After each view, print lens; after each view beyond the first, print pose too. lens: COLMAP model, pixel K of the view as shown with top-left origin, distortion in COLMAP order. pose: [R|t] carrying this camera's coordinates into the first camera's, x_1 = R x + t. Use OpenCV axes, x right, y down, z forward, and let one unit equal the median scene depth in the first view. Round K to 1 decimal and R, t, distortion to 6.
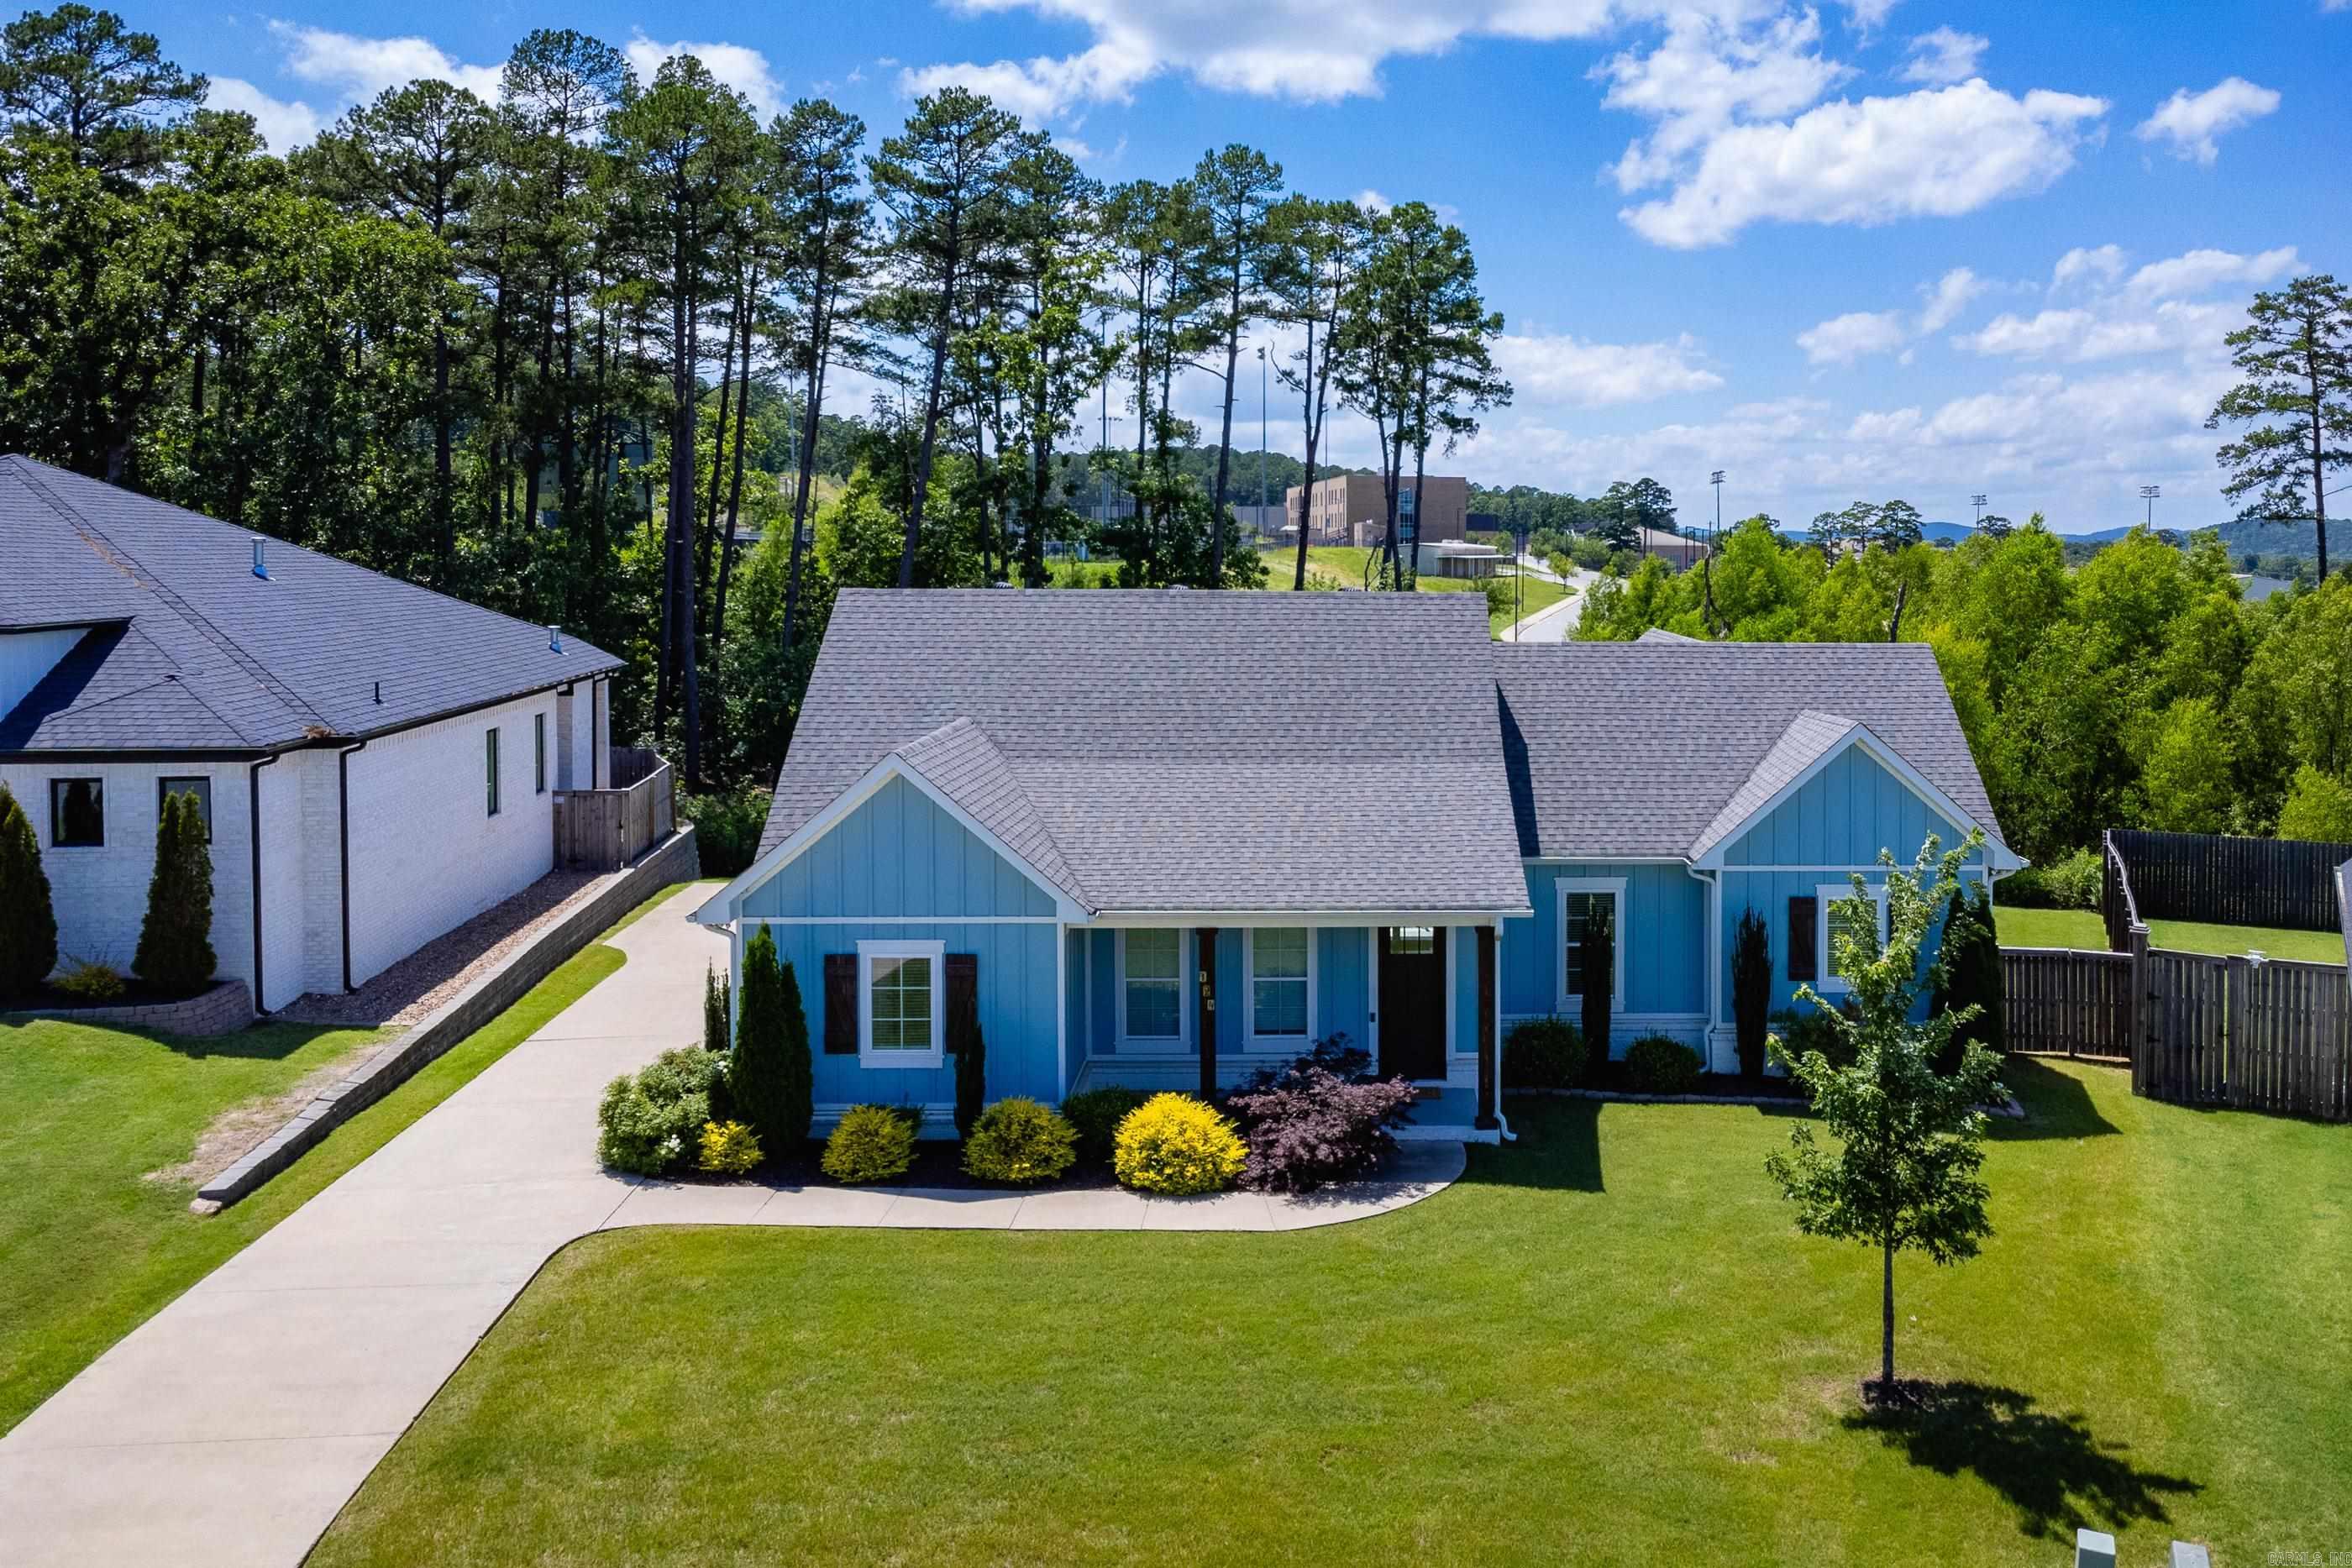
lens RADIAL K [[2115.0, 0, 1349.7], [0, 2115.0, 753.1], [0, 0, 1]] dist [-0.022511, 0.056556]
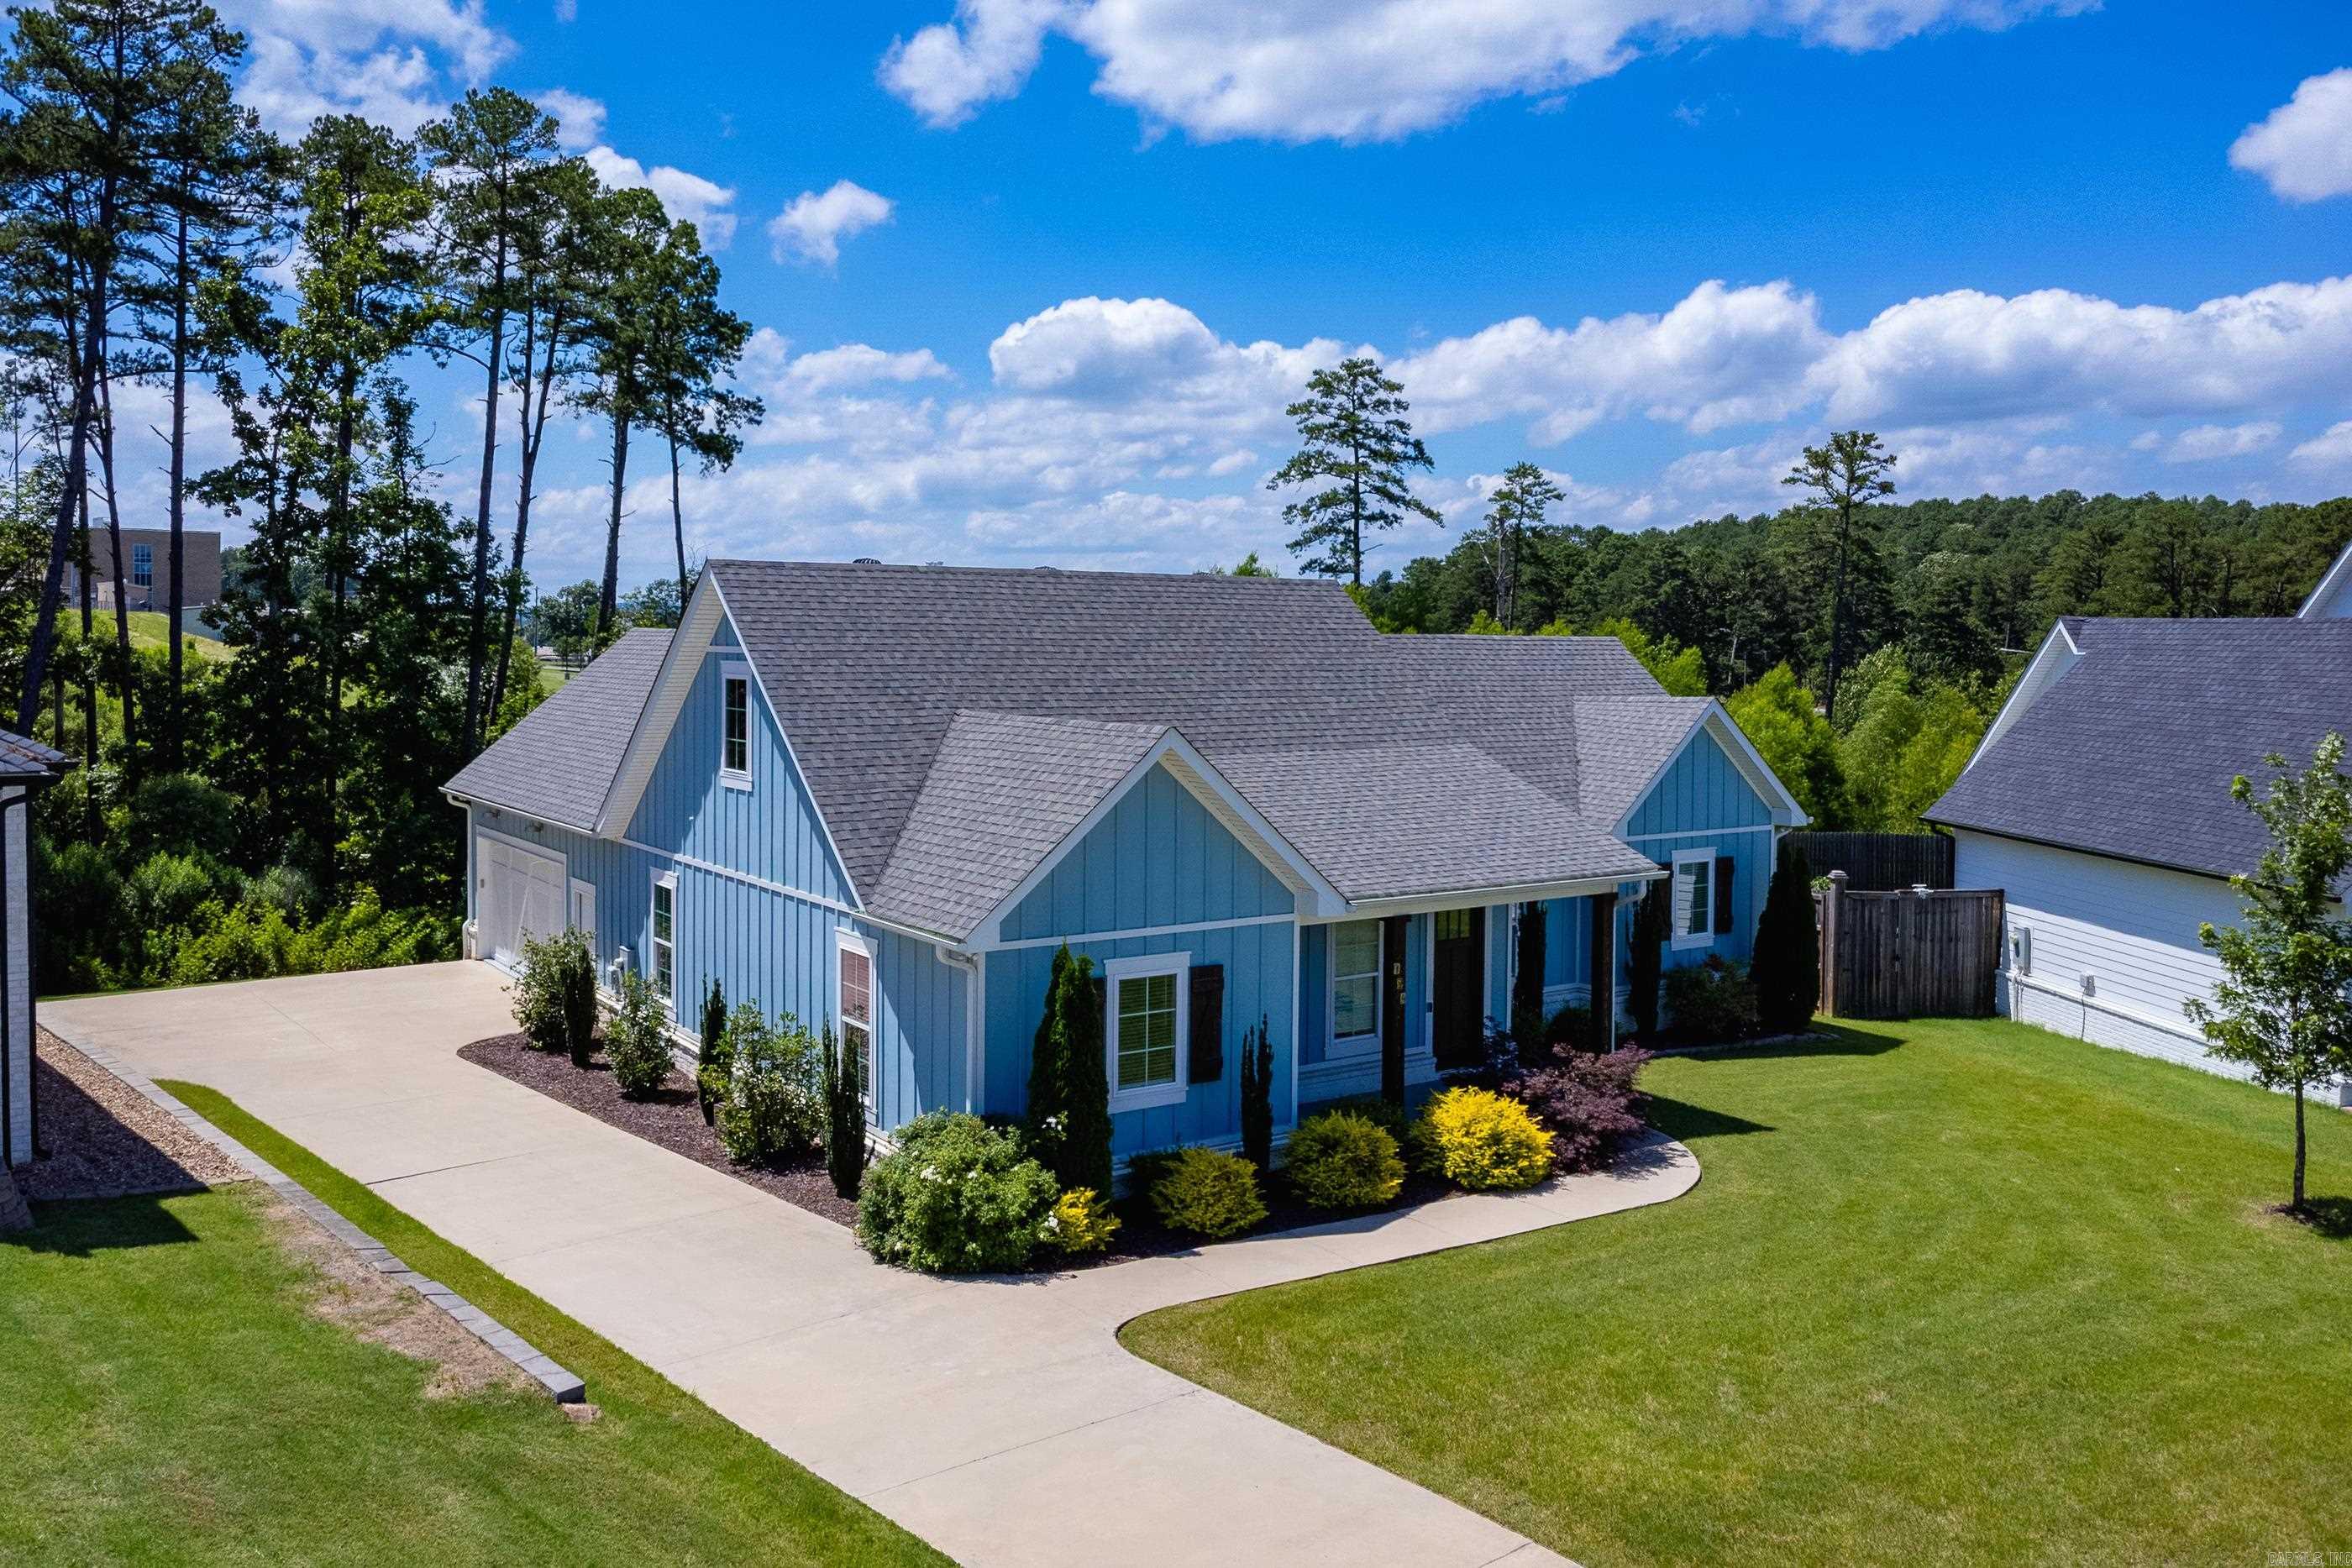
lens RADIAL K [[2115.0, 0, 1247.1], [0, 2115.0, 840.3], [0, 0, 1]] dist [-0.022511, 0.056556]
pose [[0.797364, -0.052287, 0.601229, -0.685427], [0.054134, 0.998420, 0.015035, 0.032366], [-0.601065, 0.020558, 0.798936, 0.303157]]
